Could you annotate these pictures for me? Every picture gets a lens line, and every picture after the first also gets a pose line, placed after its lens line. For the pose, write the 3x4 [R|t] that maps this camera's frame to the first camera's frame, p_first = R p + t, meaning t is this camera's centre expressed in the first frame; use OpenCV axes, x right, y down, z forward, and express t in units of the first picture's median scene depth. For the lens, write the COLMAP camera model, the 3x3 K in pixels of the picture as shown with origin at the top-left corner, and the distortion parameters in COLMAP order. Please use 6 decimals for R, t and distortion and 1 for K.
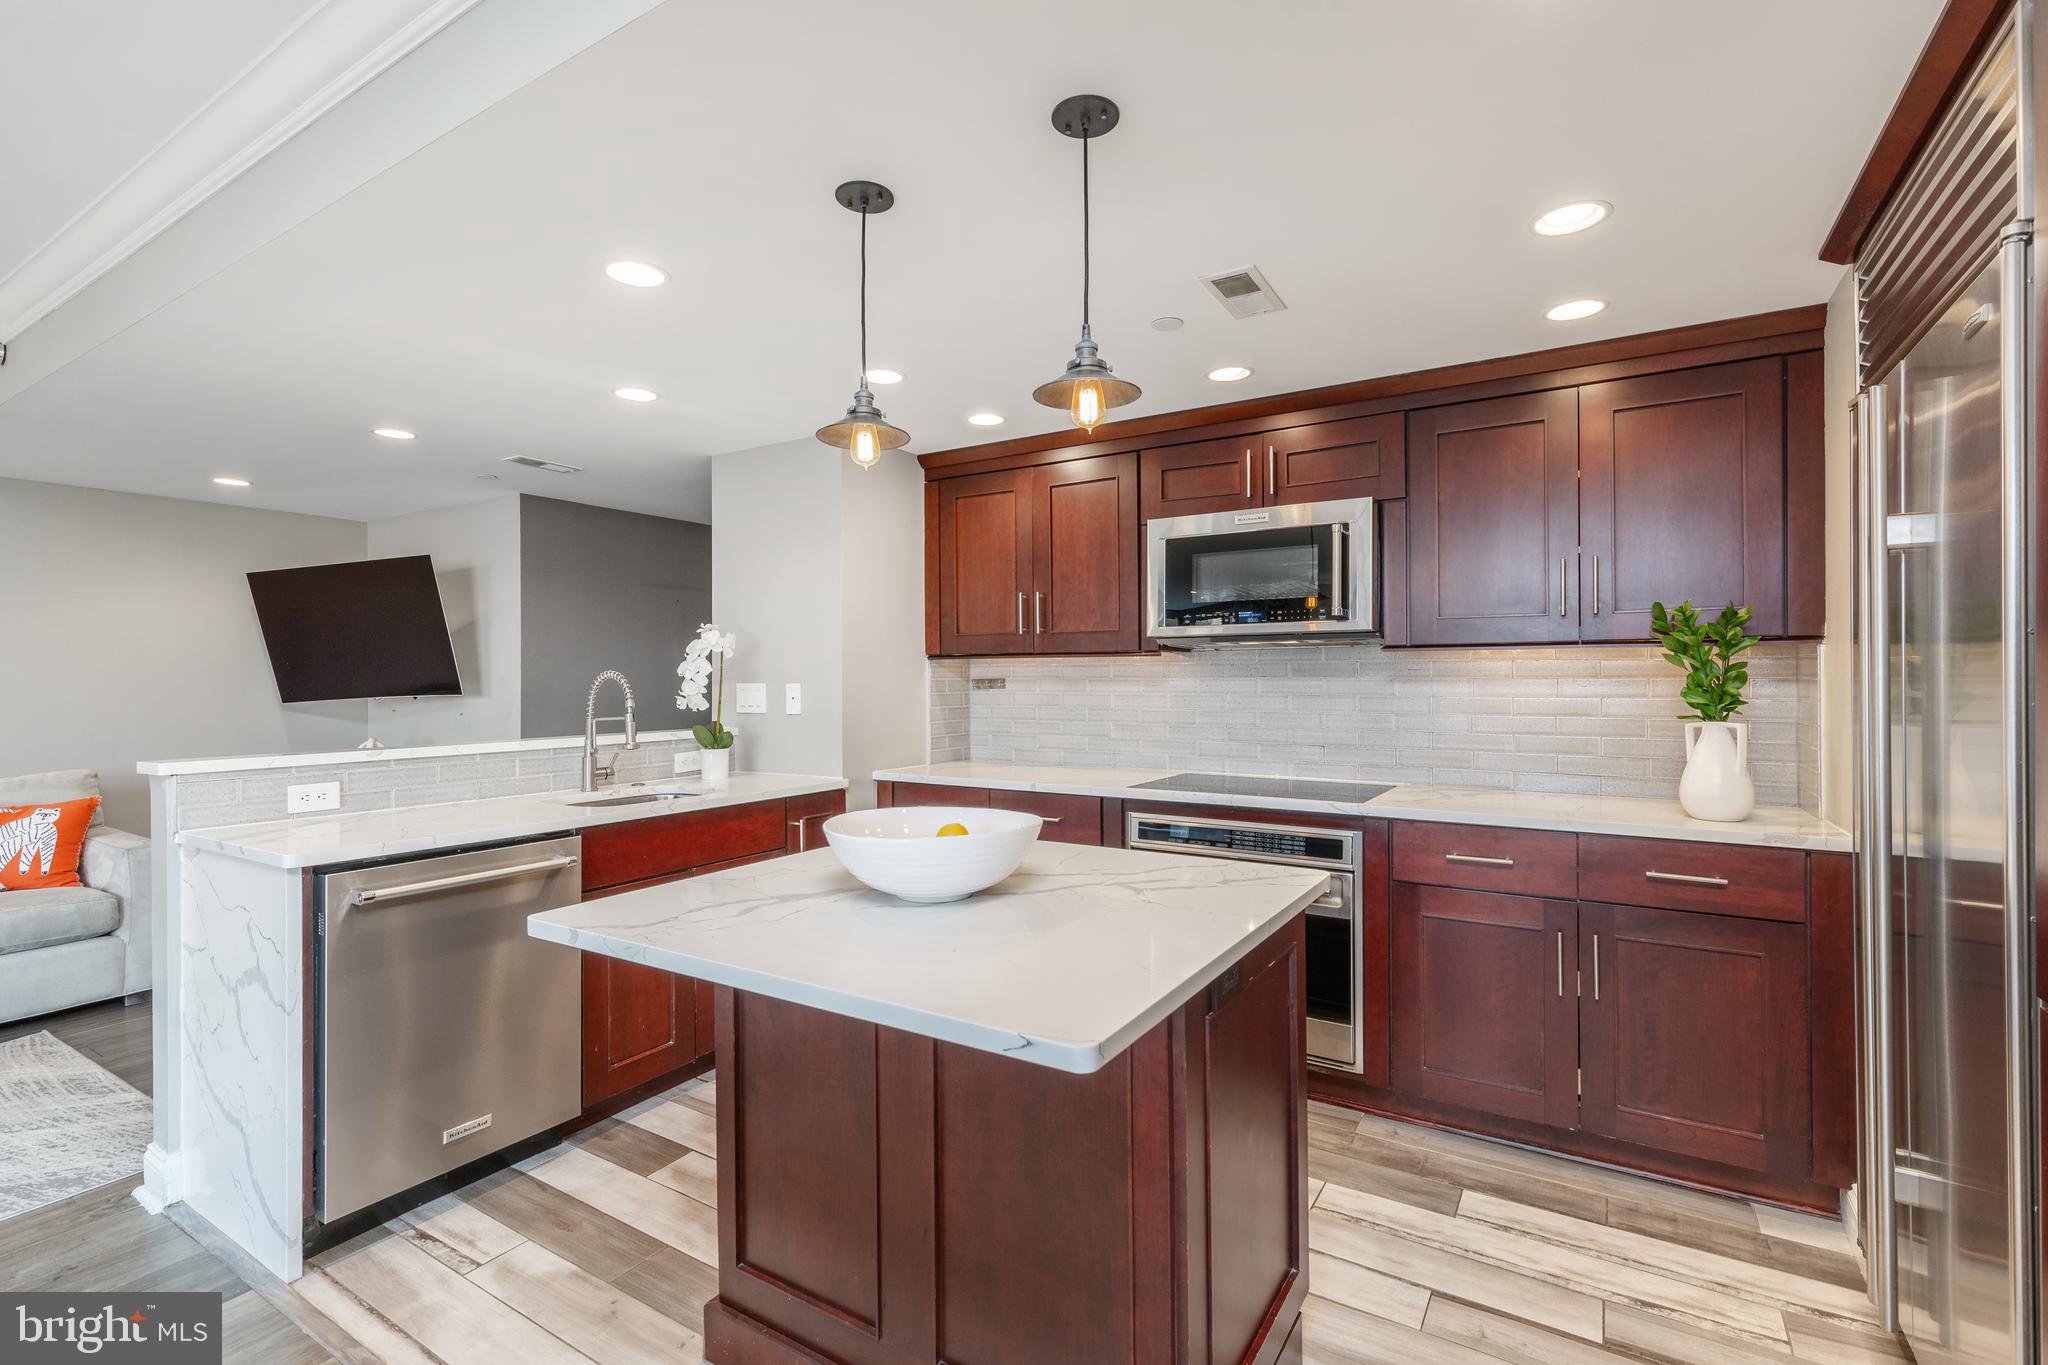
lens RADIAL K [[916.2, 0, 1024.0], [0, 916.2, 682.5], [0, 0, 1]] dist [0.004144, 0.000539]
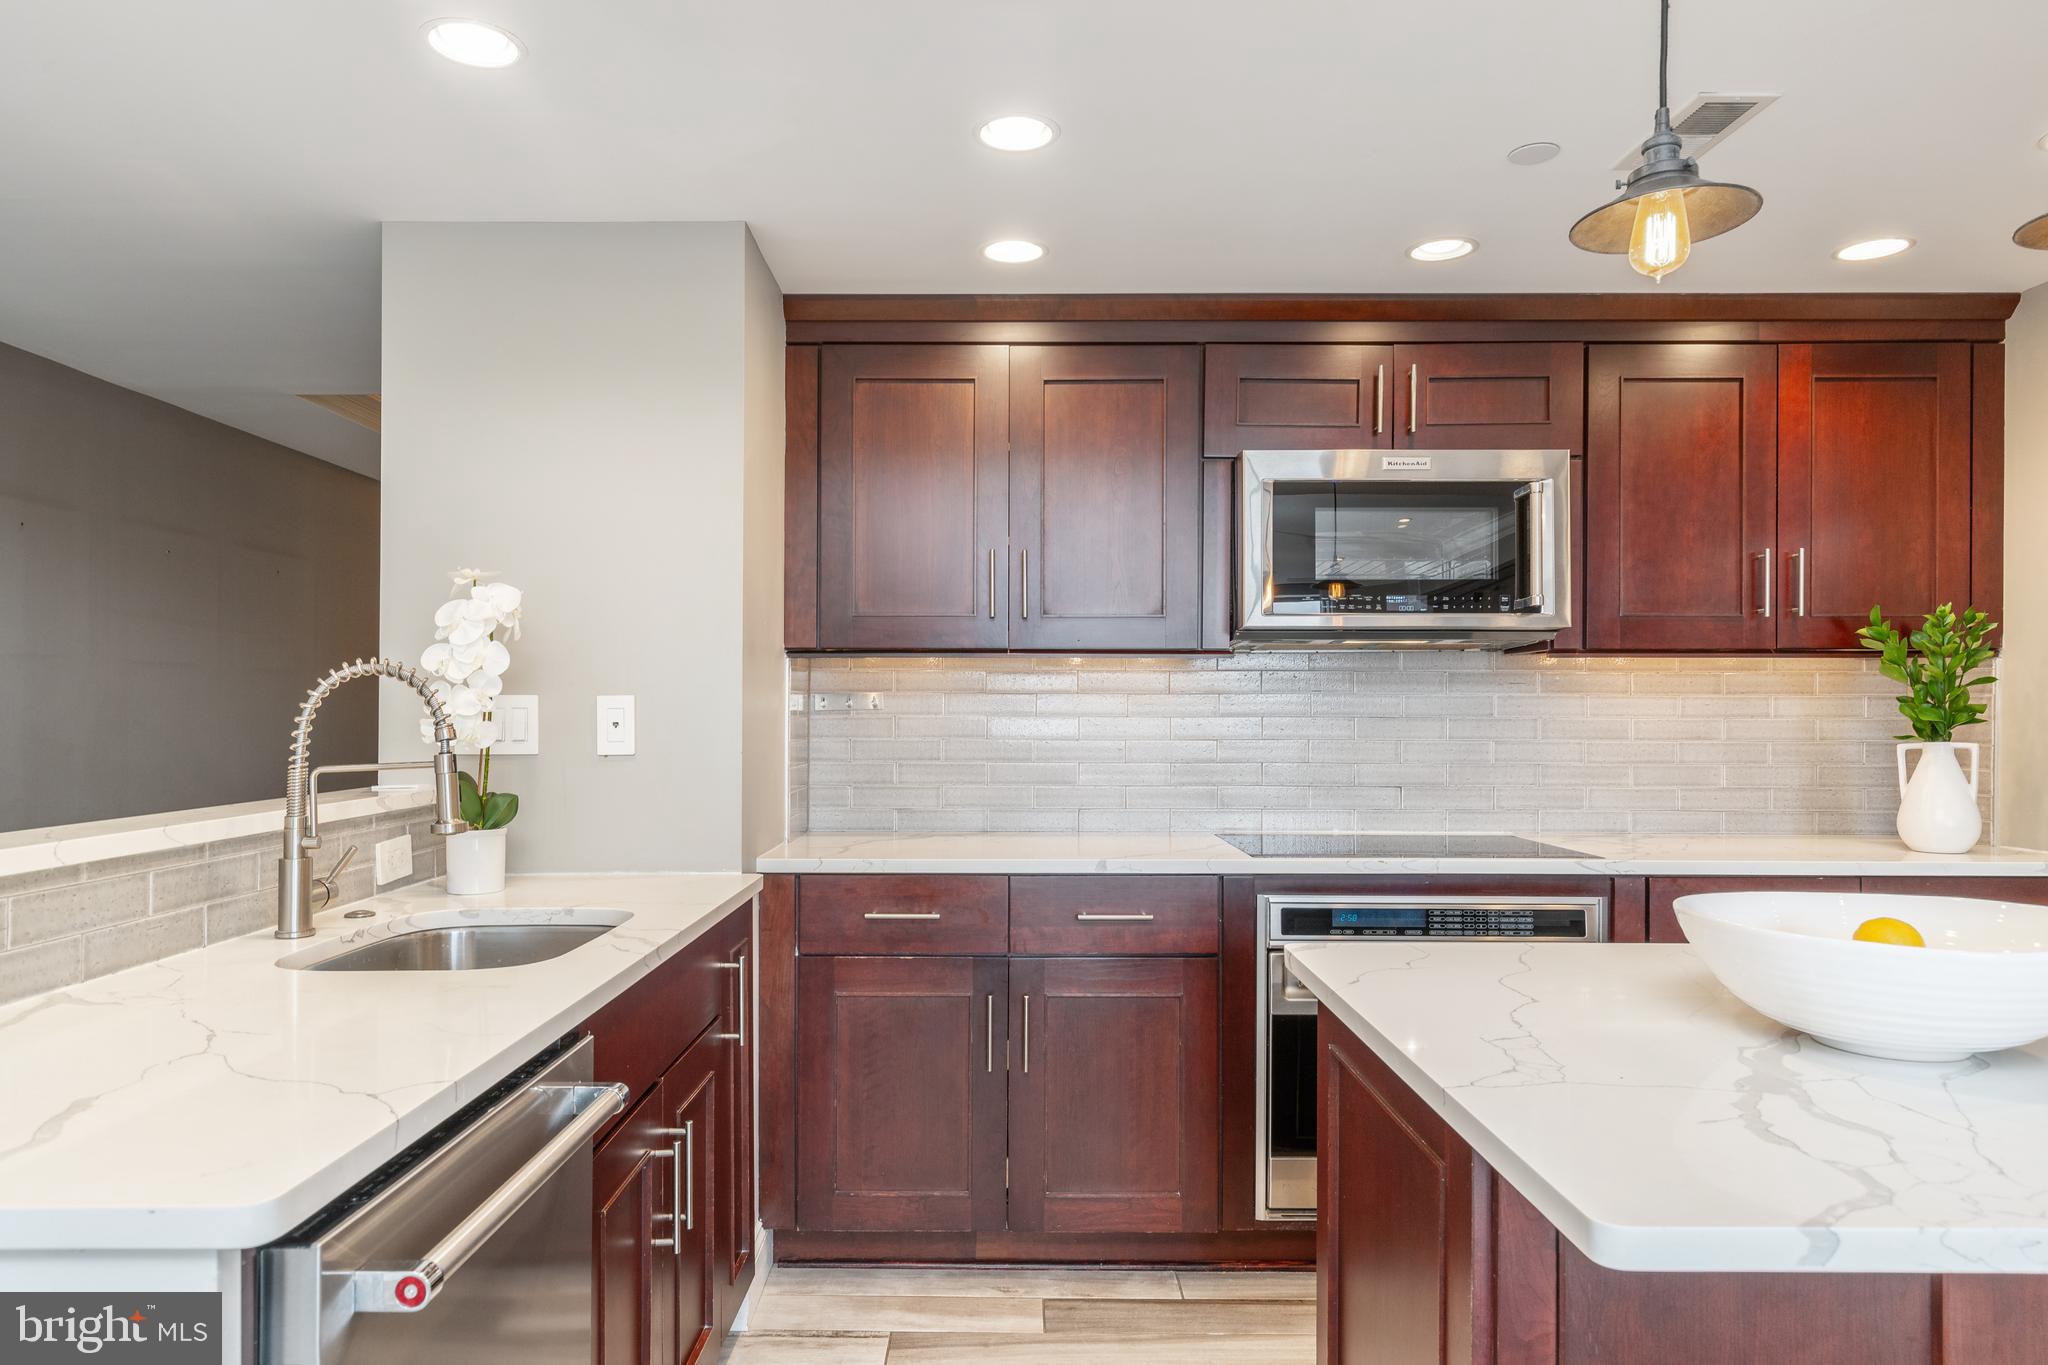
lens RADIAL K [[1295.1, 0, 987.6], [0, 1295.1, 695.3], [0, 0, 1]] dist [0.005622, 0.000467]
pose [[0.851420, 0.009611, 0.524396, -0.521088], [-0.001022, 0.999861, -0.016666, 0.014918], [-0.524483, 0.013654, 0.851311, 0.311636]]
